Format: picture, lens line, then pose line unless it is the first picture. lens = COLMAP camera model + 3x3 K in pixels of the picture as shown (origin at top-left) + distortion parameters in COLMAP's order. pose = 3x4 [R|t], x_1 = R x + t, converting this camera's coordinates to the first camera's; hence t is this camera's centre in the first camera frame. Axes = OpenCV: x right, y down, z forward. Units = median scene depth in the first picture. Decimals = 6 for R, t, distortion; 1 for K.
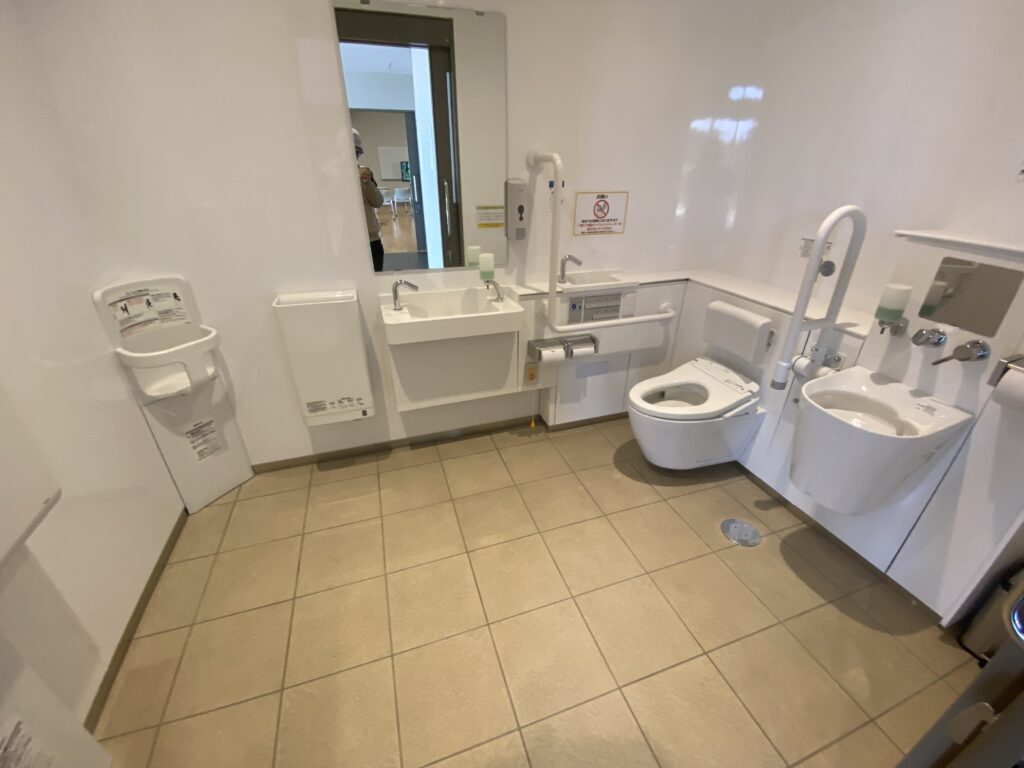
lens RADIAL K [[414.5, 0, 508.4], [0, 414.5, 387.7], [0, 0, 1]] dist [0.063609, -0.000031]
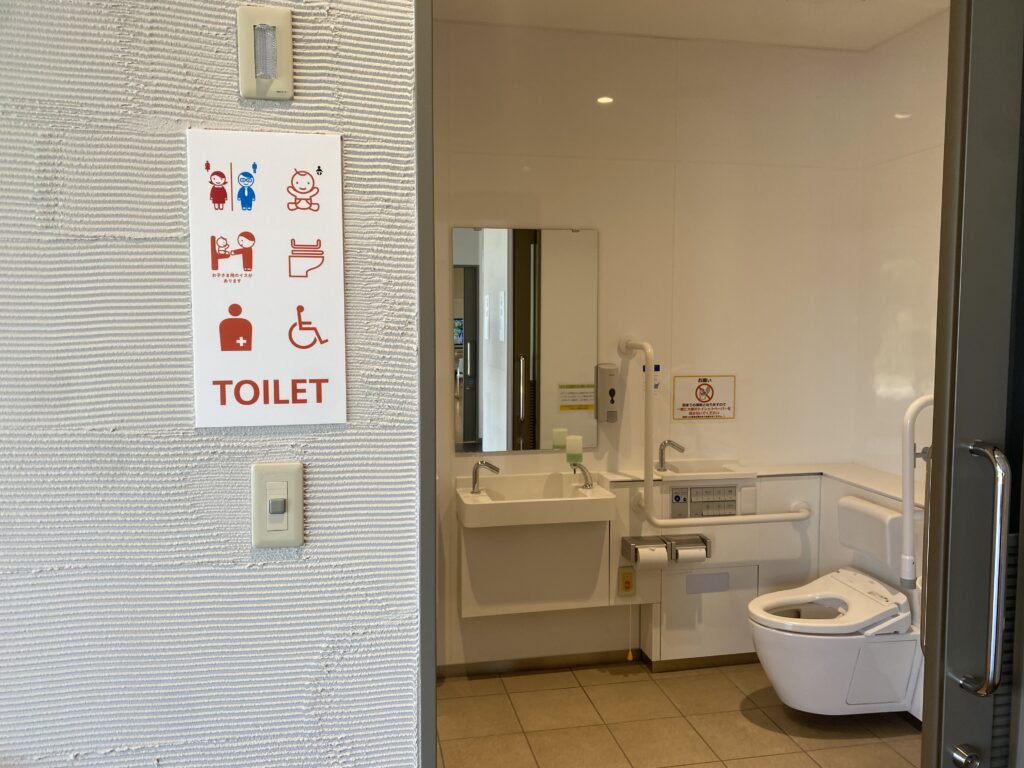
lens RADIAL K [[775.9, 0, 509.6], [0, 775.9, 384.4], [0, 0, 1]] dist [-0.005417, 0.002245]
pose [[0.992919, 0.007228, -0.118570, 0.006482], [-0.052685, 0.921402, -0.385023, 0.210251], [0.106468, 0.388544, 0.915259, -0.547147]]
